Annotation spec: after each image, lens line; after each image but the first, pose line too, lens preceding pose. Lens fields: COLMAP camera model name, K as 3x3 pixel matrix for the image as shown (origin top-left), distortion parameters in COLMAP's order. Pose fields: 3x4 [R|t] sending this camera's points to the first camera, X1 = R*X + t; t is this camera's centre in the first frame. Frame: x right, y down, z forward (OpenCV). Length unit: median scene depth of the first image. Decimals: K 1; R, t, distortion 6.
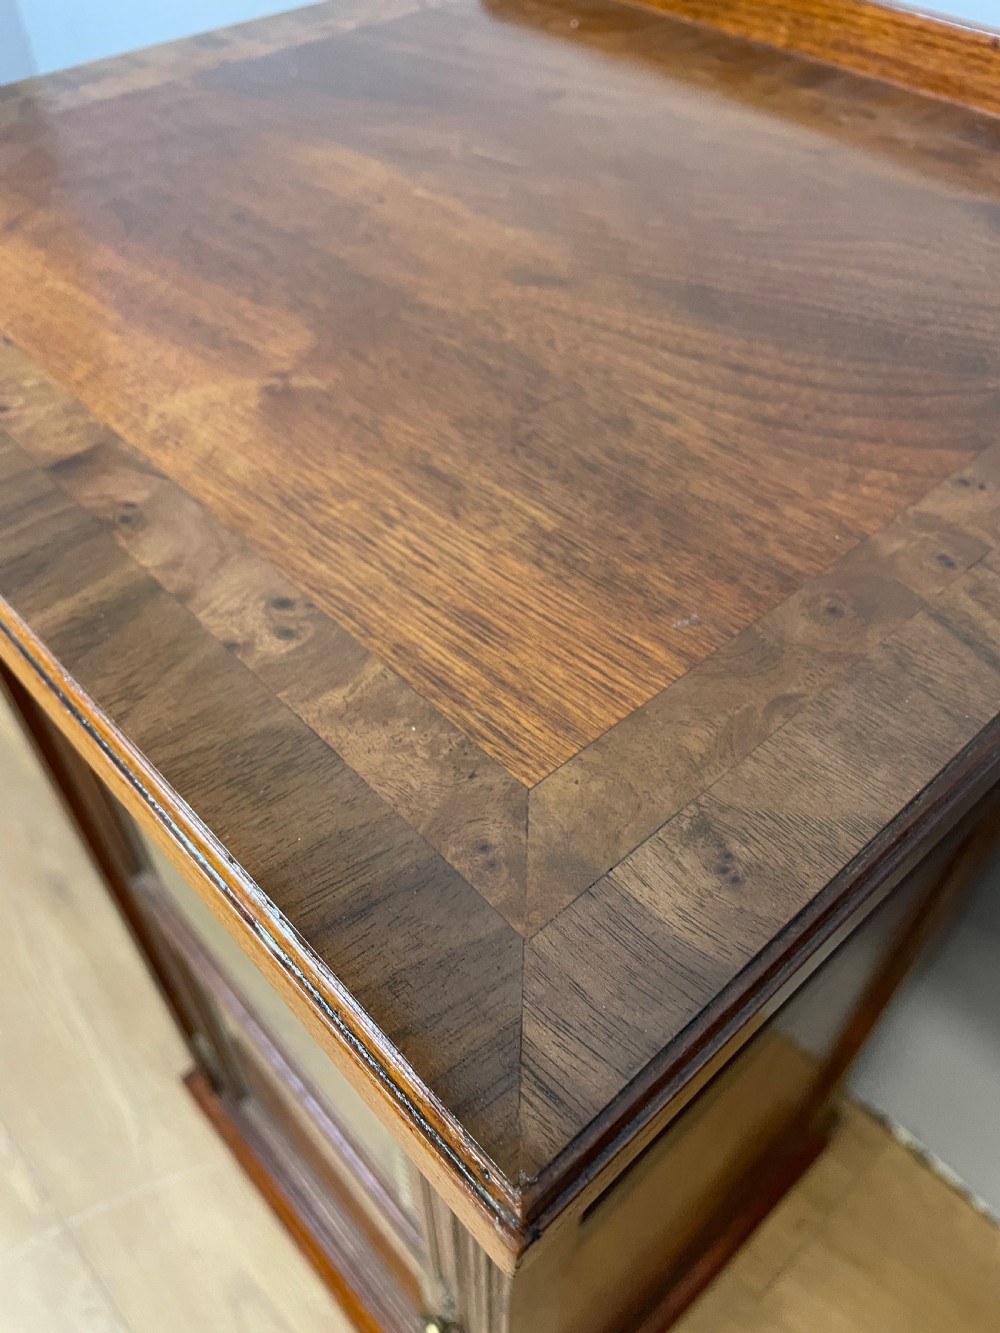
lens RADIAL K [[1051.6, 0, 490.1], [0, 1051.6, 664.1], [0, 0, 1]] dist [0.012155, -0.045758]
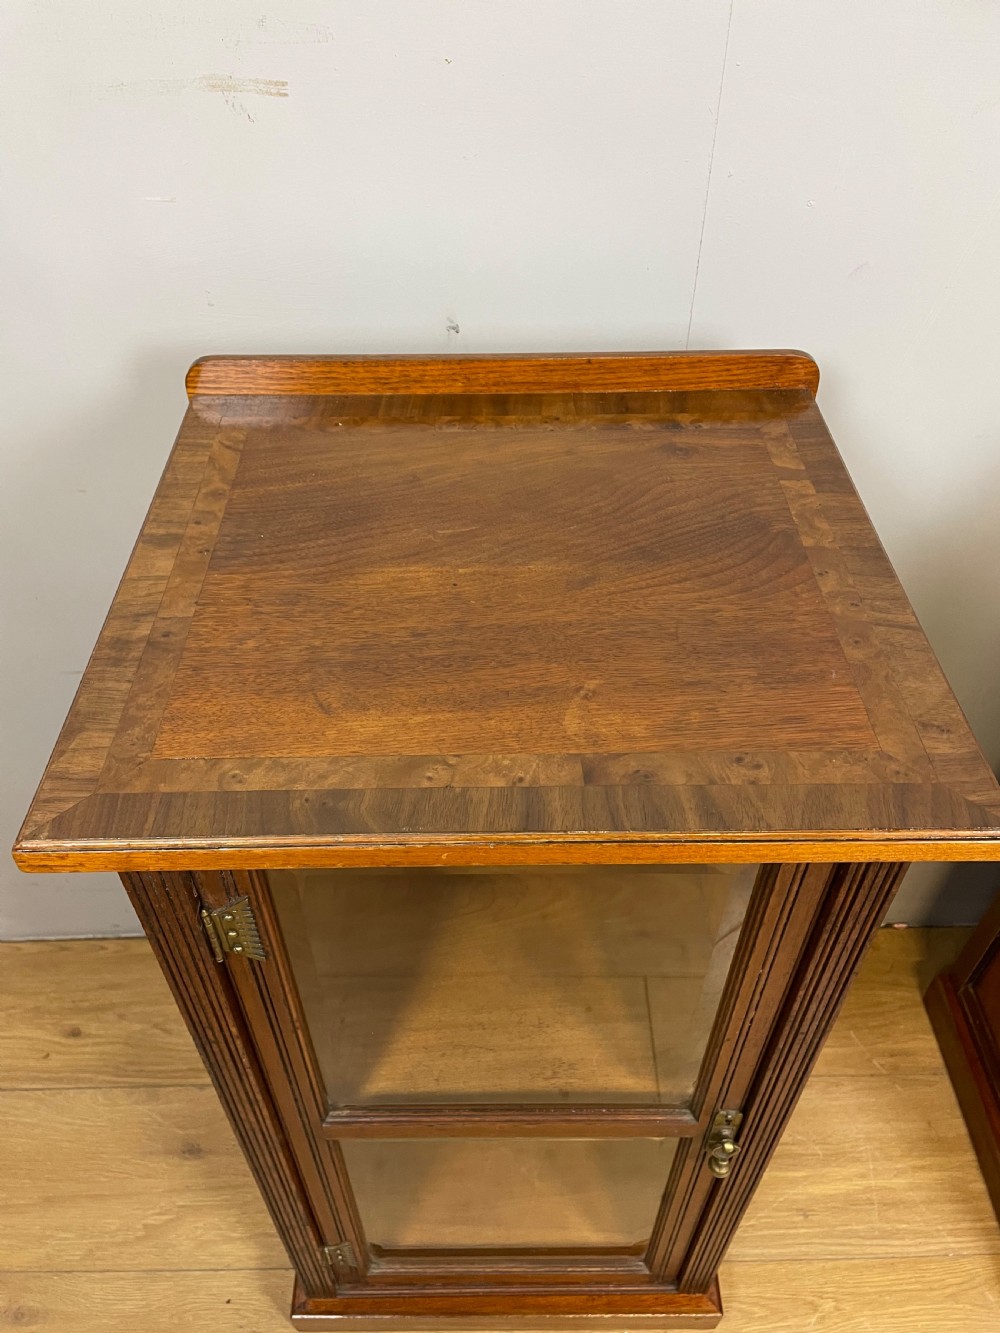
lens RADIAL K [[1008.9, 0, 488.7], [0, 1008.9, 673.3], [0, 0, 1]] dist [0.092211, -0.120926]
pose [[0.665940, -0.522950, 0.532022, -1.010418], [0.550009, 0.825985, 0.123447, -0.484902], [-0.503999, 0.210408, 0.837684, -0.389771]]
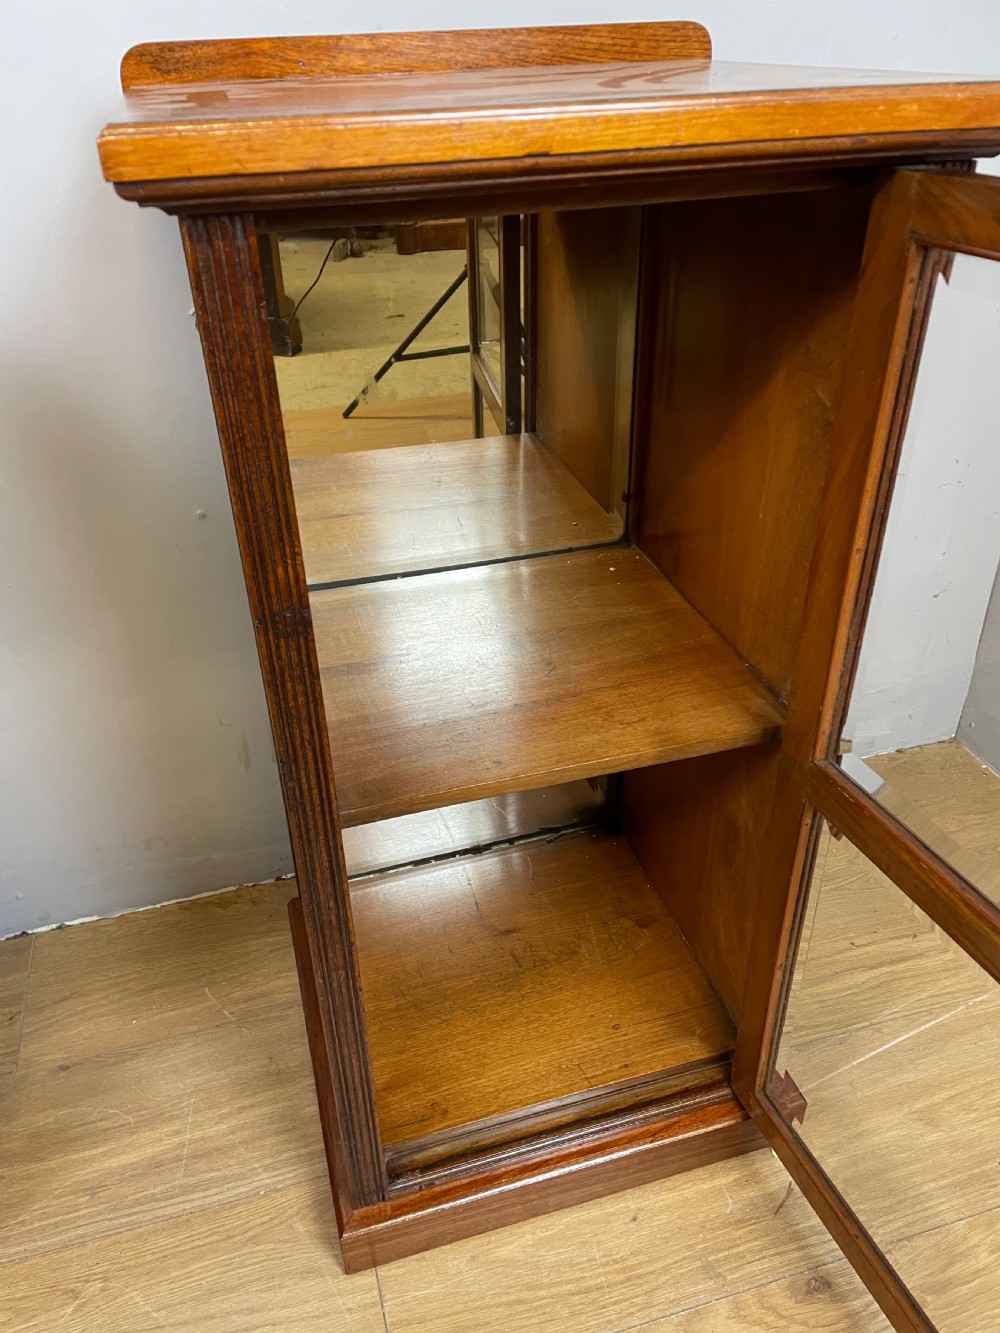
lens RADIAL K [[1004.6, 0, 497.4], [0, 1004.6, 678.5], [0, 0, 1]] dist [0.063667, -0.083598]
pose [[0.449546, -0.484367, 0.750531, -0.385341], [0.671138, 0.737625, 0.074045, 1.376467], [-0.589476, 0.470423, 0.656674, -0.794486]]
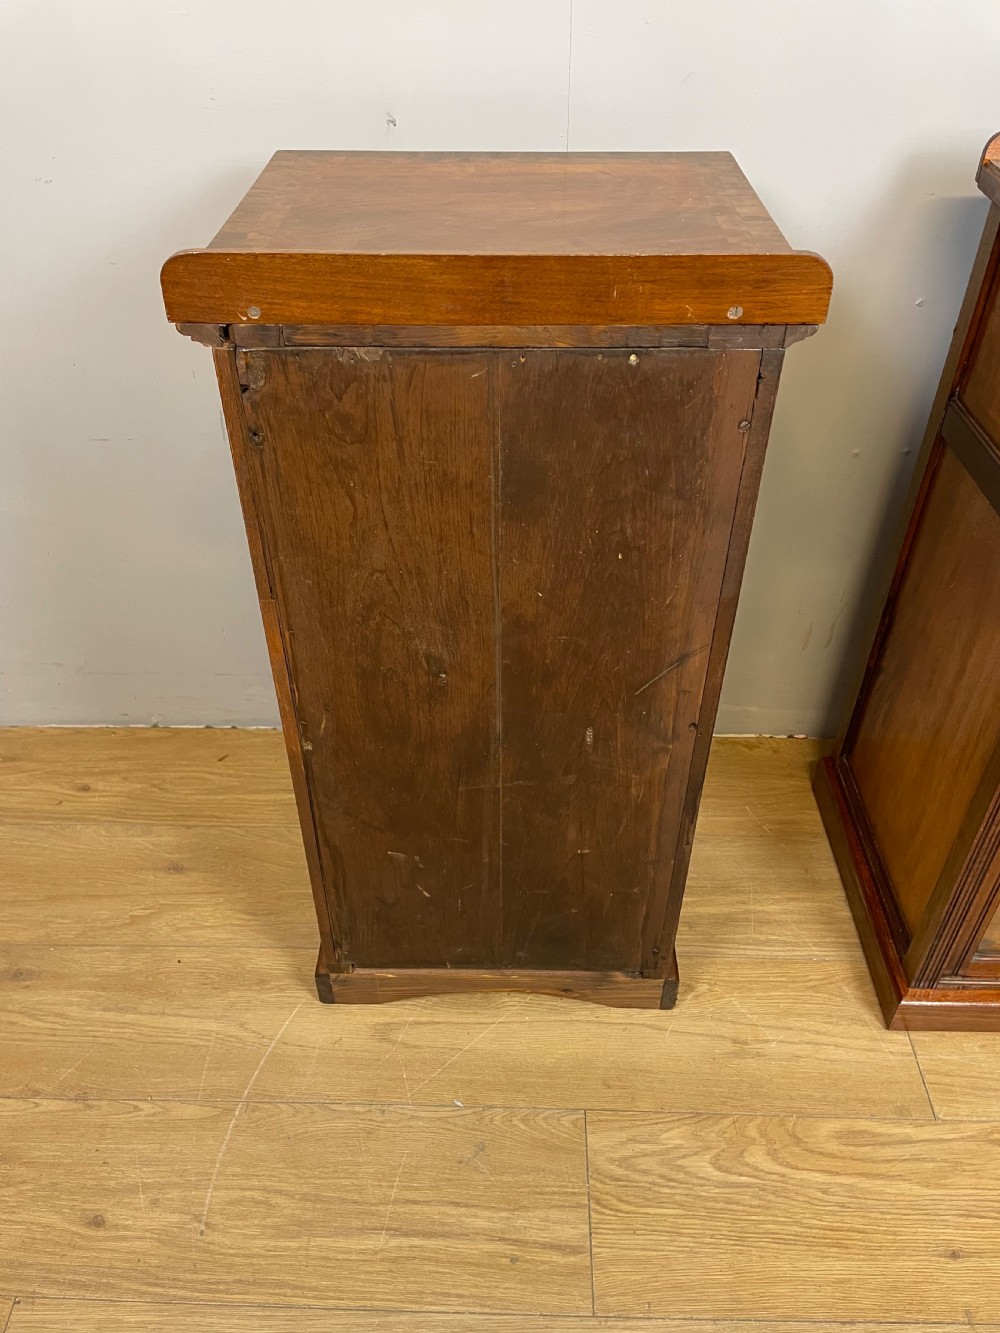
lens RADIAL K [[1008.9, 0, 494.2], [0, 1008.9, 661.0], [0, 0, 1]] dist [0.092211, -0.120926]
pose [[0.696587, -0.453076, 0.556317, -1.662322], [0.527278, 0.849116, 0.031312, 0.529106], [-0.486564, 0.271523, 0.830380, -0.851866]]
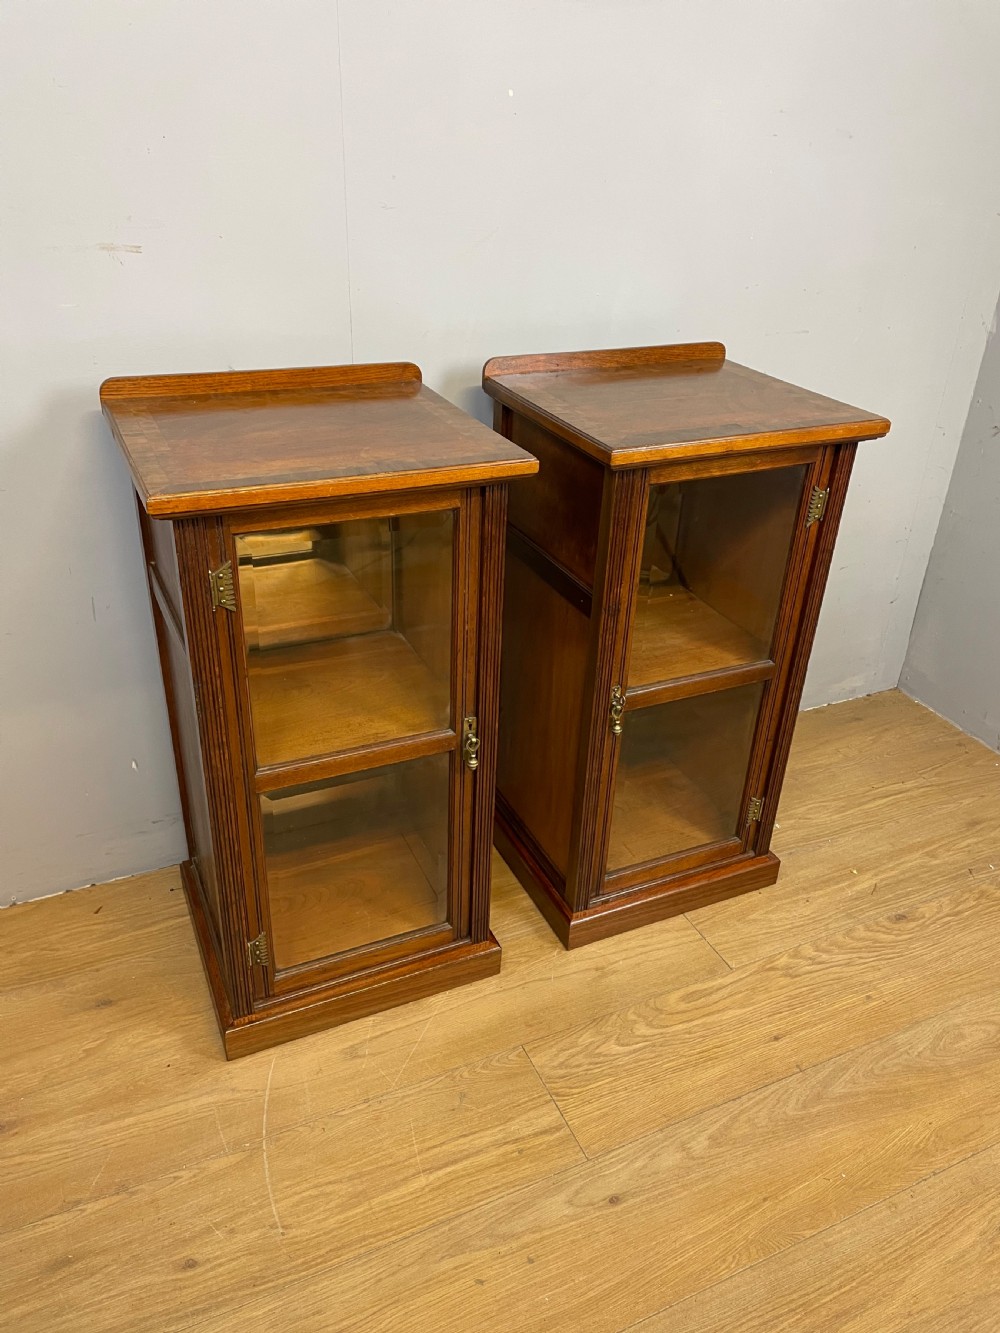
lens RADIAL K [[1008.9, 0, 501.8], [0, 1008.9, 663.8], [0, 0, 1]] dist [0.092211, -0.120926]
pose [[0.297498, -0.447592, 0.843301, -3.231439], [0.671749, 0.725794, 0.148245, 0.122099], [-0.678416, 0.522384, 0.516591, -0.938789]]
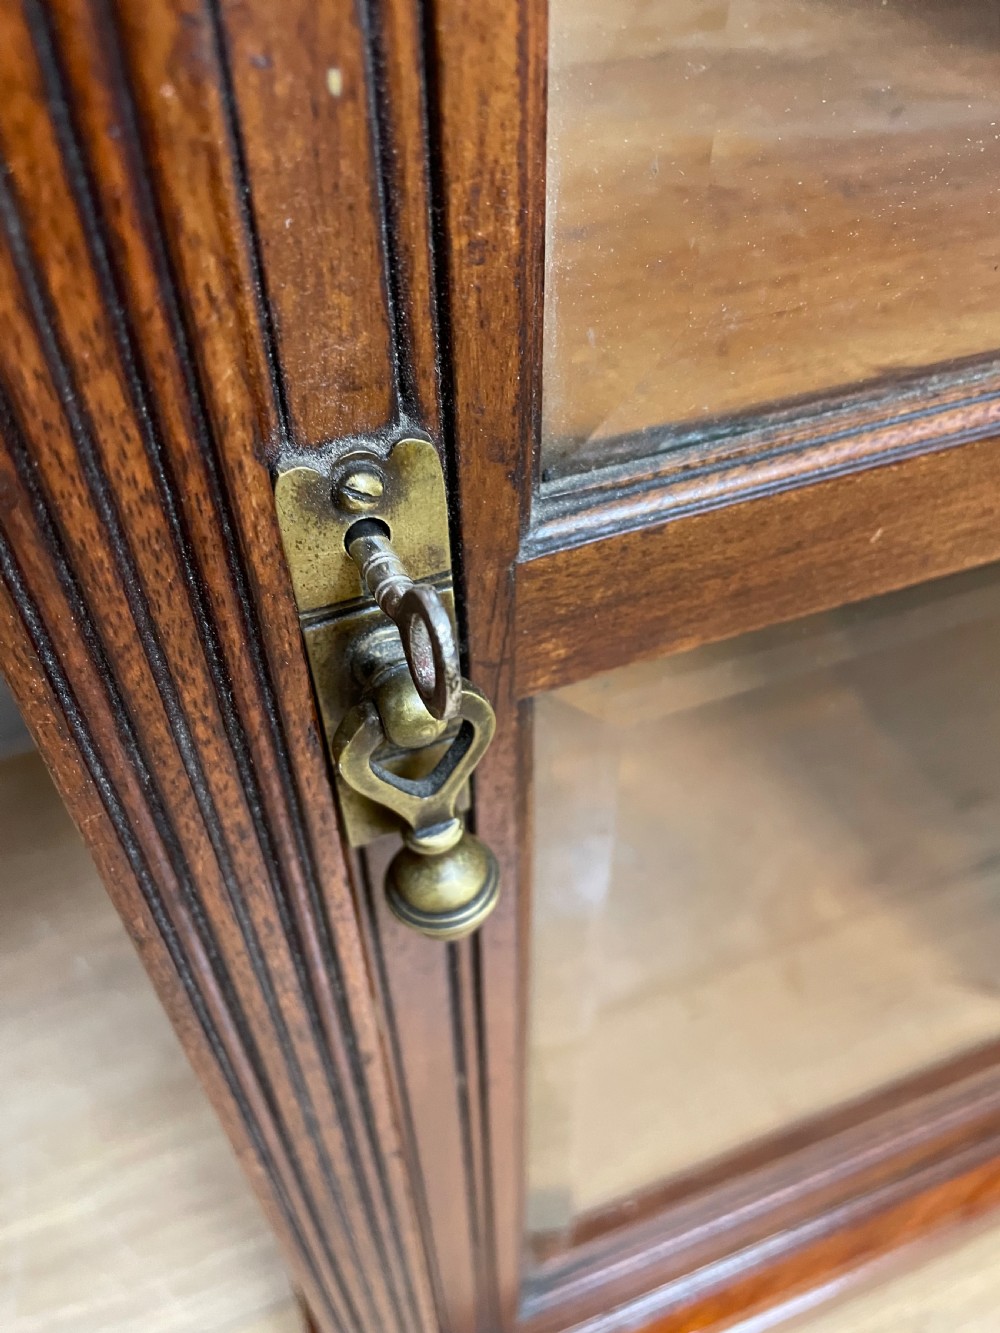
lens RADIAL K [[1008.9, 0, 499.4], [0, 1008.9, 660.4], [0, 0, 1]] dist [0.092211, -0.120926]
pose [[0.361784, -0.649643, 0.668638, 0.502635], [0.691562, 0.667991, 0.274826, 1.478317], [-0.625183, 0.362978, 0.690937, 0.405953]]
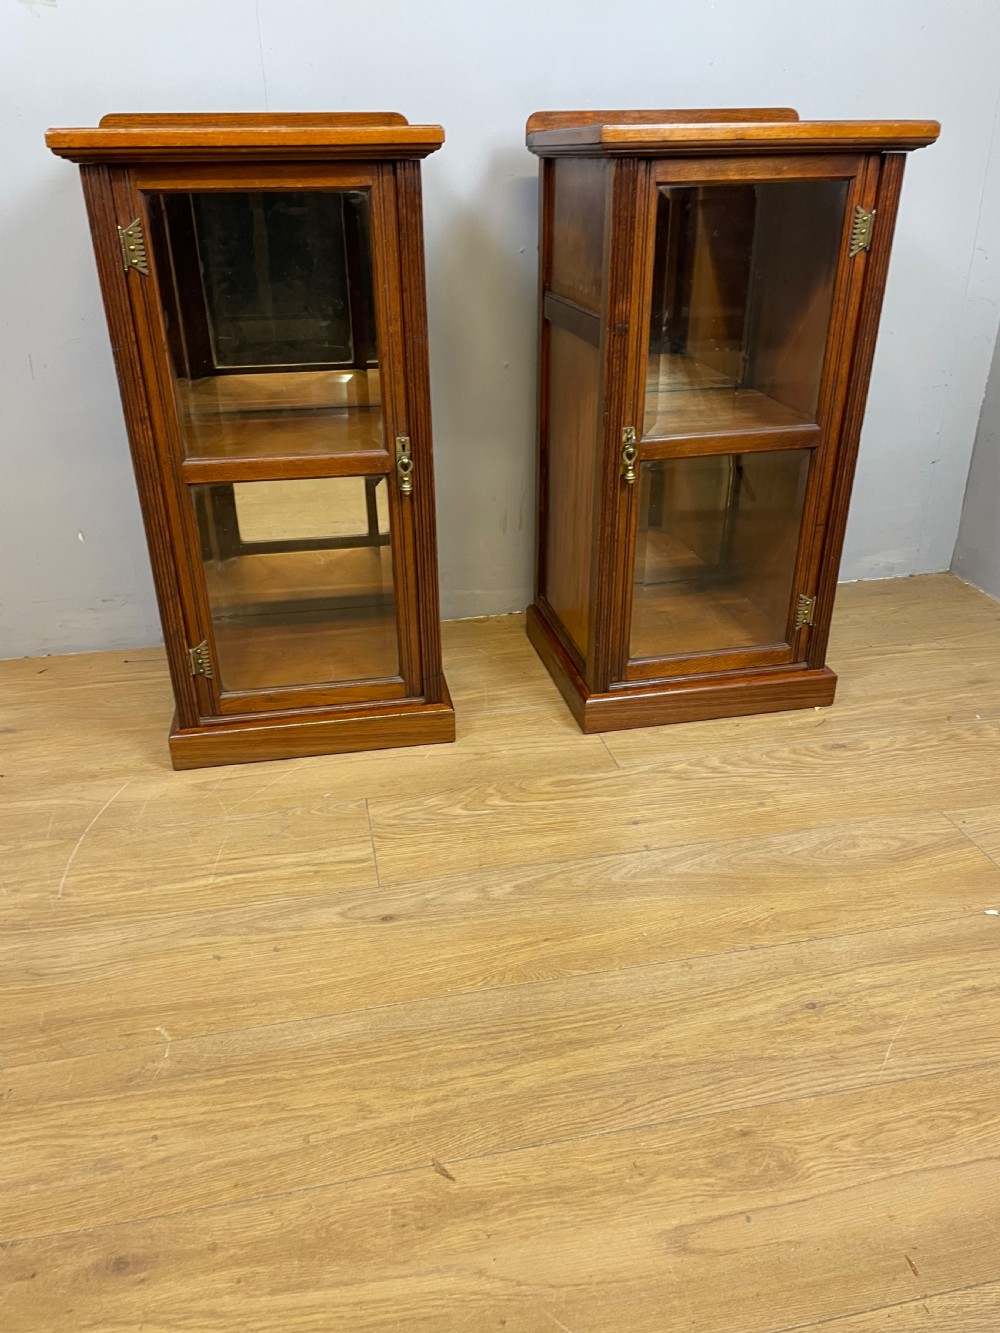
lens RADIAL K [[1008.9, 0, 491.6], [0, 1008.9, 665.0], [0, 0, 1]] dist [0.092211, -0.120926]
pose [[0.517056, -0.383012, 0.765477, -3.009729], [0.633920, 0.772269, -0.041783, 2.044970], [-0.575151, 0.506855, 0.642105, -1.180613]]
